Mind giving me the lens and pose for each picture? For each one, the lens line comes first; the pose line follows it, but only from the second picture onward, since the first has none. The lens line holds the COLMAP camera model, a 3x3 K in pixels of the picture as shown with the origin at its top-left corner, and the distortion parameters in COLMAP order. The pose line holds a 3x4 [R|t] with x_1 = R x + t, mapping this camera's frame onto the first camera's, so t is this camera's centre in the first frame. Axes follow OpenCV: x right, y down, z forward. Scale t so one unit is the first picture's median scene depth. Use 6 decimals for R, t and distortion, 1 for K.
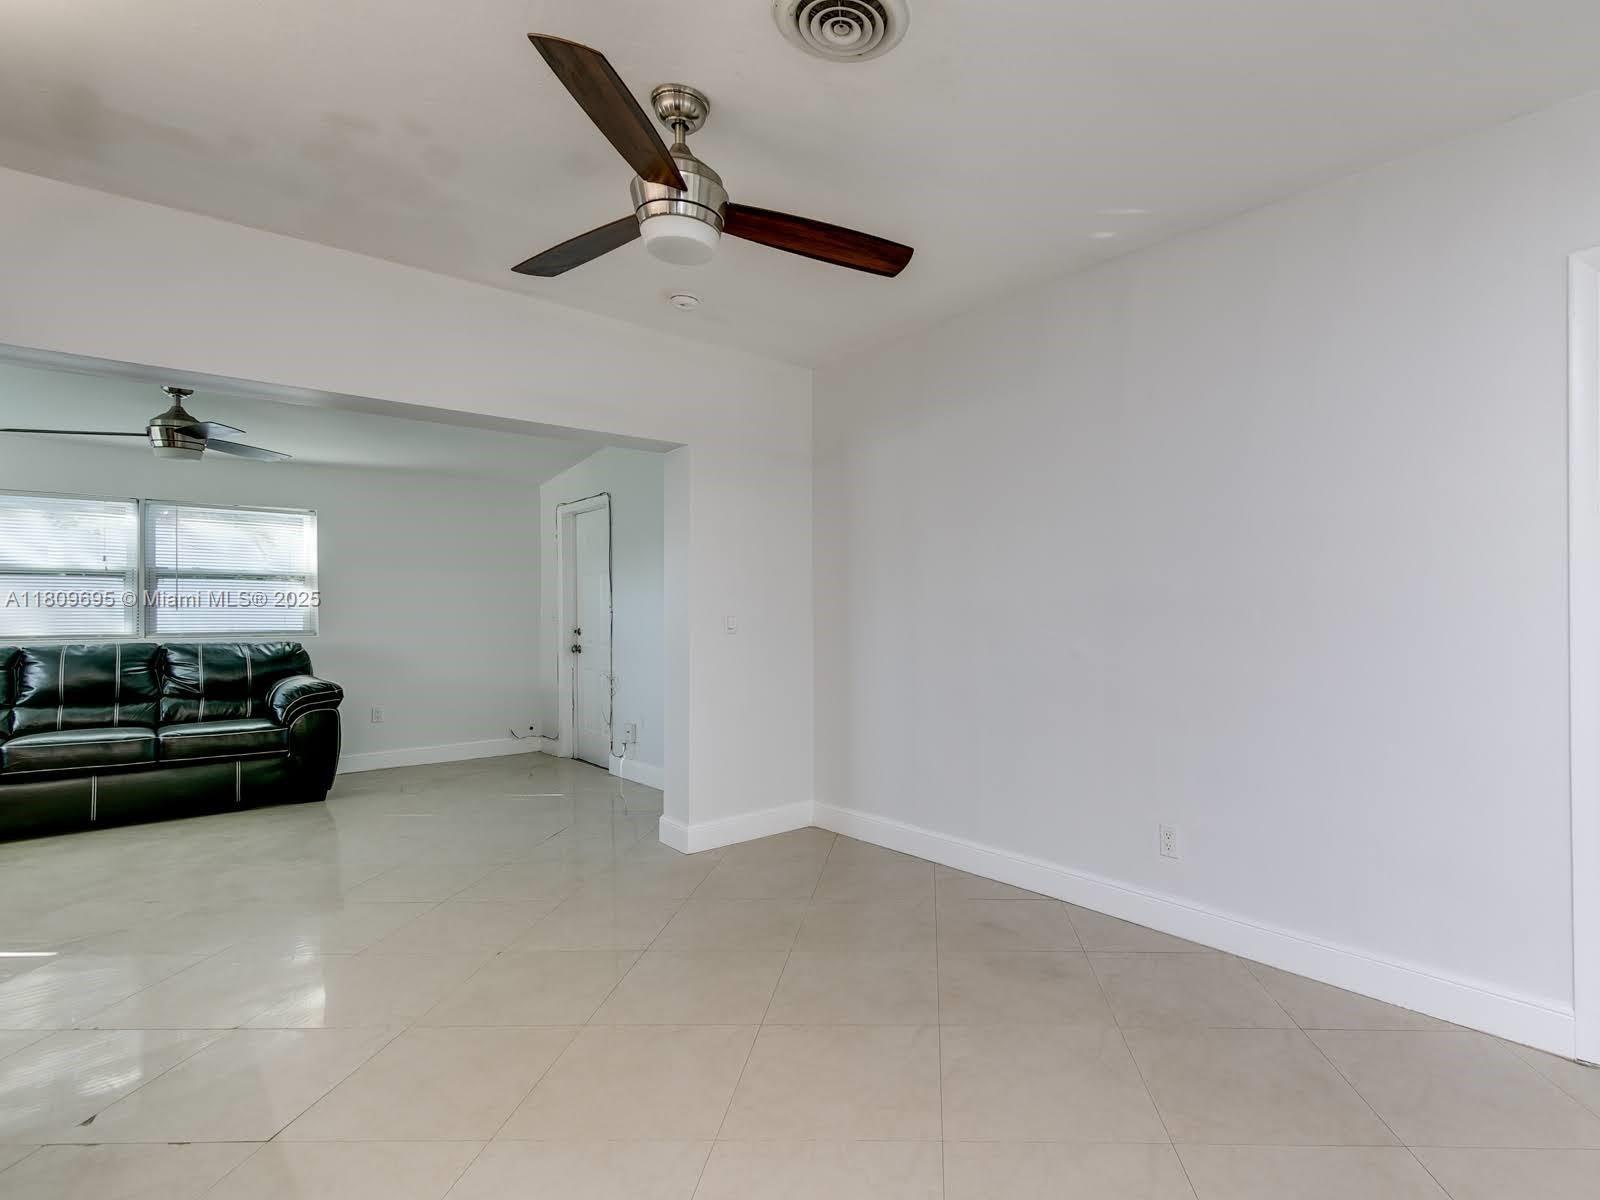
lens RADIAL K [[817.4, 0, 875.0], [0, 817.4, 602.4], [0, 0, 1]] dist [0.012311, -0.000413]
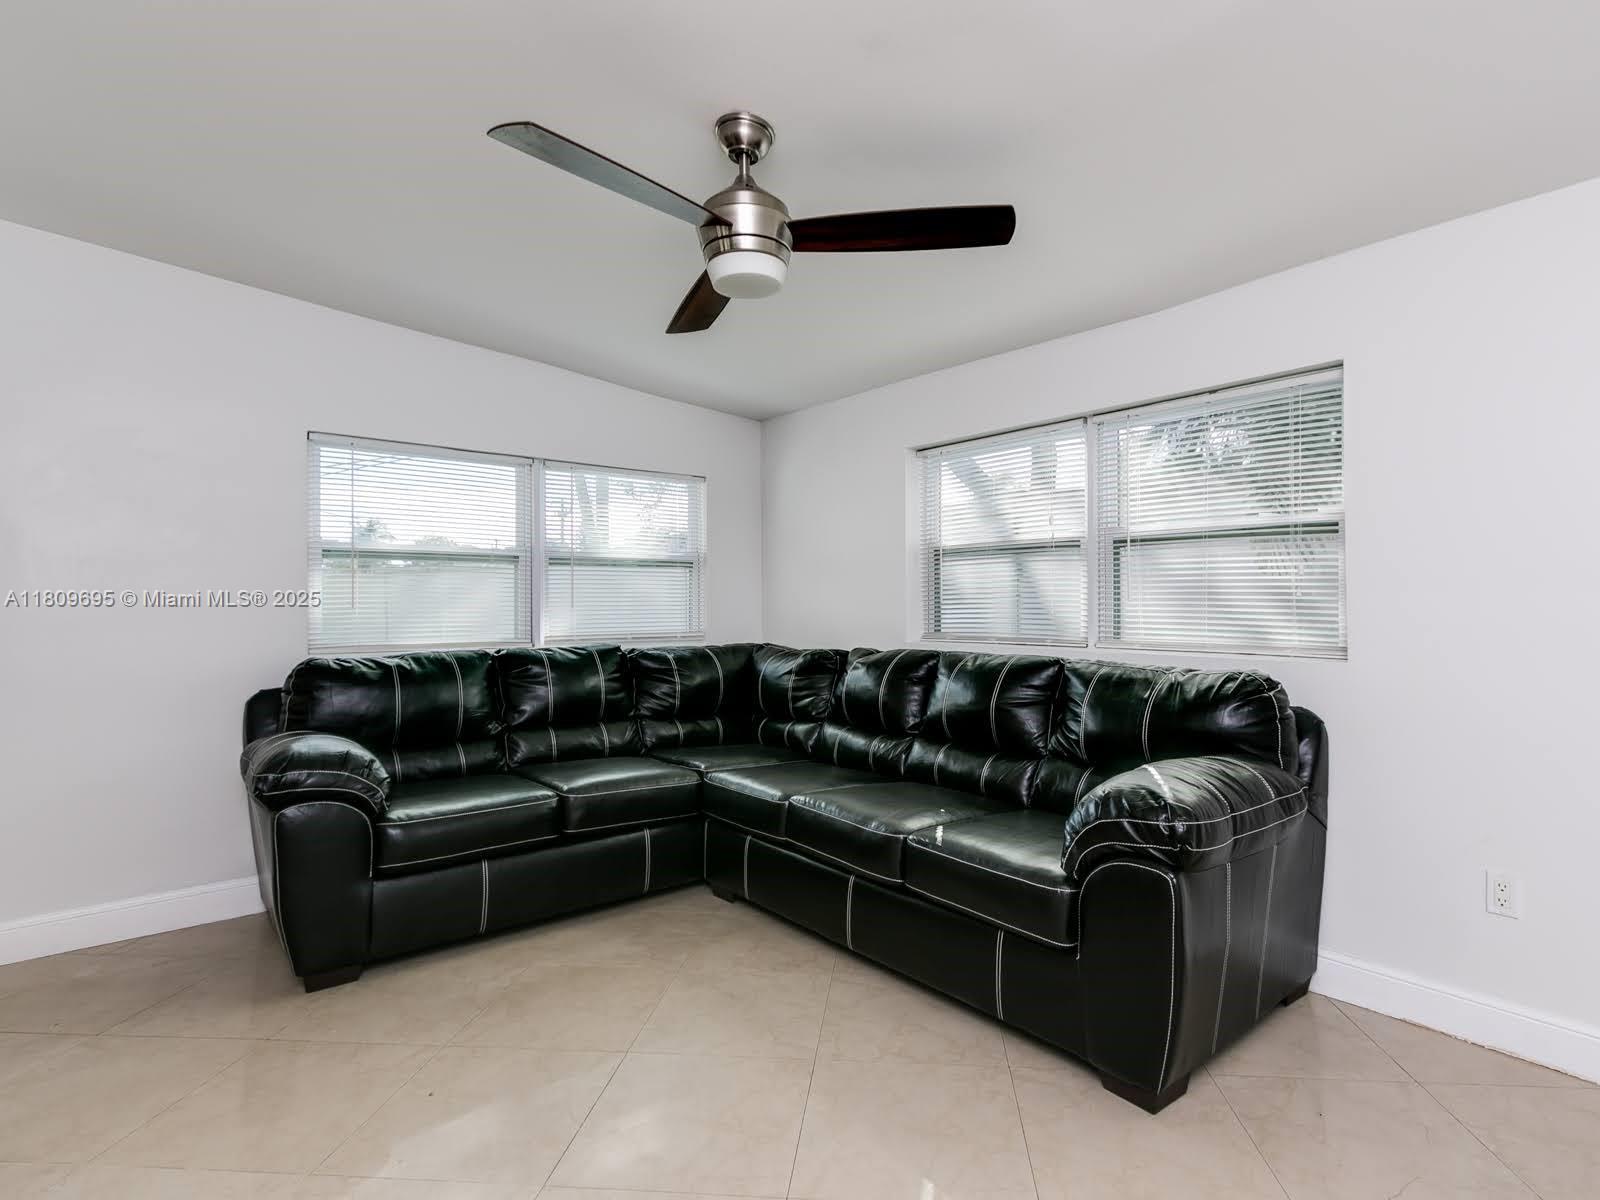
lens RADIAL K [[817.4, 0, 830.5], [0, 817.4, 603.7], [0, 0, 1]] dist [0.012311, -0.000413]
pose [[-0.038864, -0.004065, -0.999236, -0.289788], [0.008379, 0.999955, -0.004394, 0.012387], [0.999209, -0.008543, -0.038828, 0.858525]]
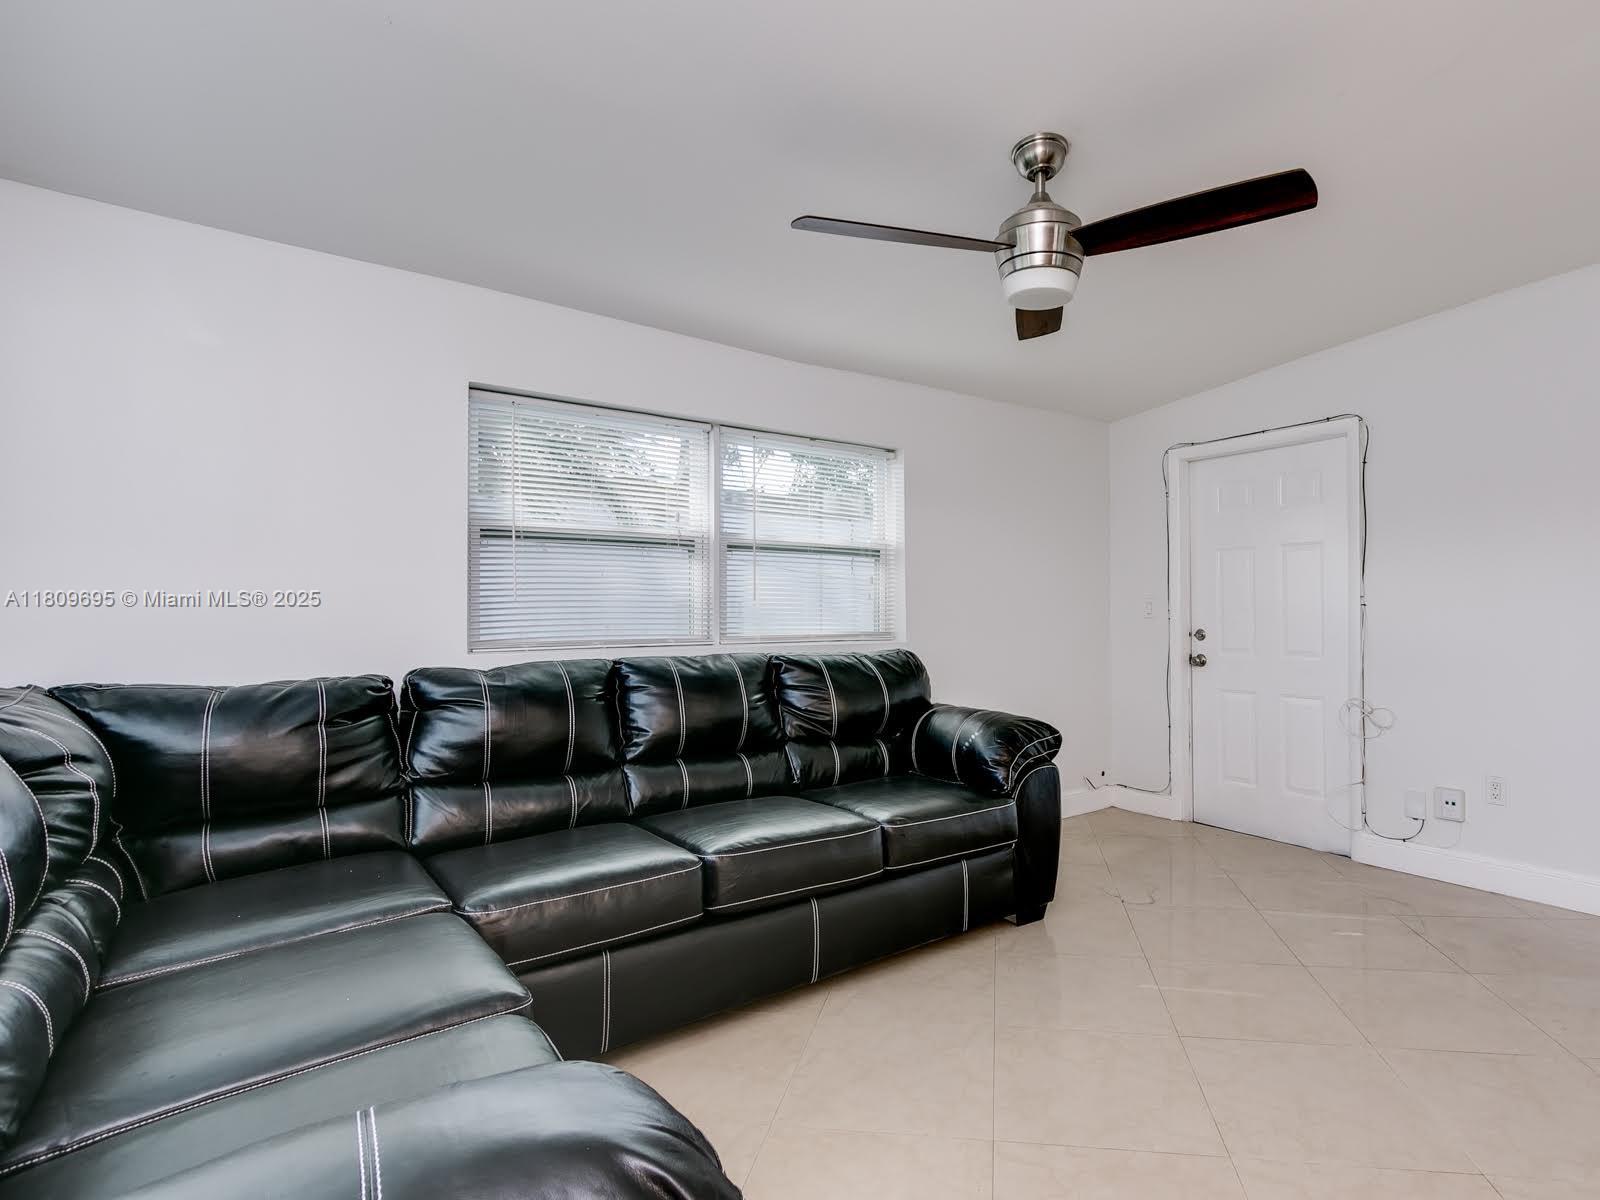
lens RADIAL K [[817.4, 0, 888.2], [0, 817.4, 602.2], [0, 0, 1]] dist [0.012311, -0.000413]
pose [[0.996785, 0.002520, -0.080078, -0.727466], [-0.001981, 0.999975, 0.006812, 0.006209], [0.080094, -0.006632, 0.996765, 0.394050]]
